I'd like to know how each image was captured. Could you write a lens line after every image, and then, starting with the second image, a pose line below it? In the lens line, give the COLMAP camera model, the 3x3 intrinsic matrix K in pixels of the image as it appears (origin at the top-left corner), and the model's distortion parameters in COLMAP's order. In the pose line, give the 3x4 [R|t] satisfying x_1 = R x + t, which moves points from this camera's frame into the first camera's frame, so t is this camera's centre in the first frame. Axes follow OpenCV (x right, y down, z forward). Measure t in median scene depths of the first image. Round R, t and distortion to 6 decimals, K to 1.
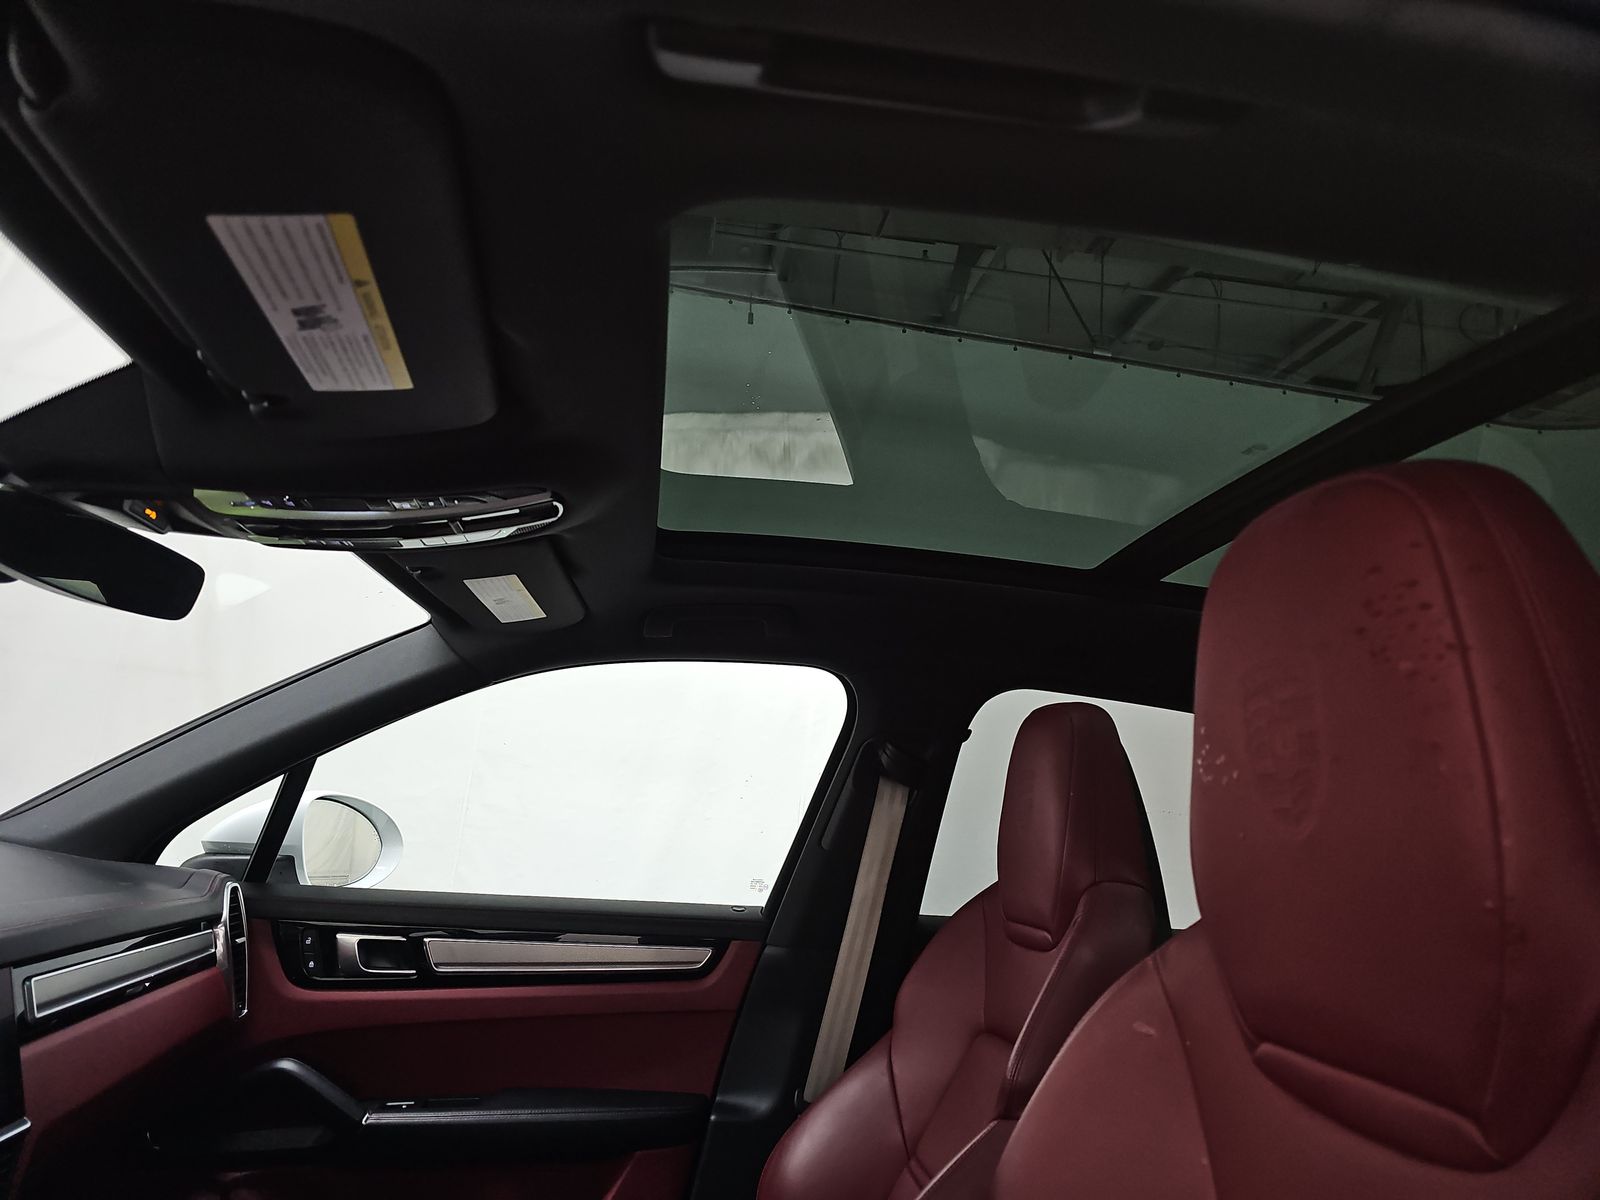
lens RADIAL K [[1071.0, 0, 804.8], [0, 1071.0, 597.0], [0, 0, 1]] dist [0.044656, -0.035166]
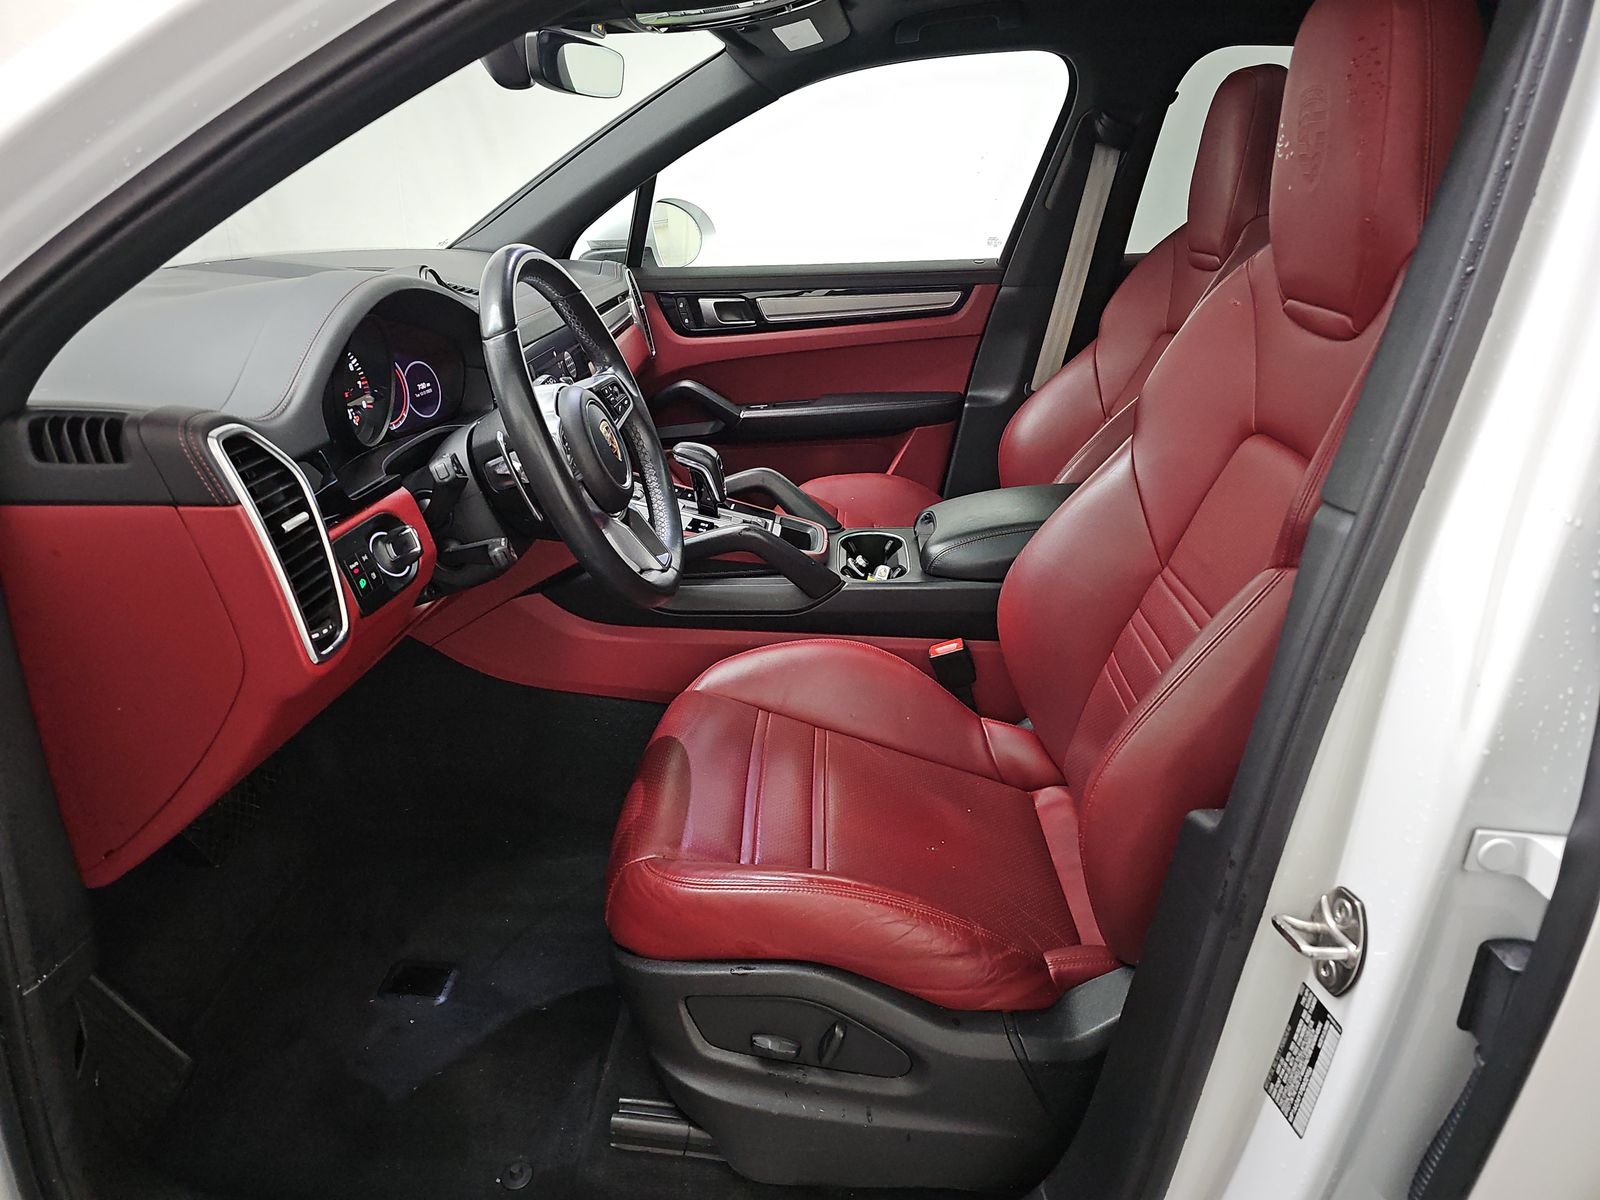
lens RADIAL K [[1071.0, 0, 765.4], [0, 1071.0, 590.7], [0, 0, 1]] dist [0.044656, -0.035166]
pose [[0.972473, -0.006975, -0.232913, -0.013075], [0.131378, 0.841945, 0.523325, -0.102458], [0.192450, -0.539518, 0.819685, -0.376104]]
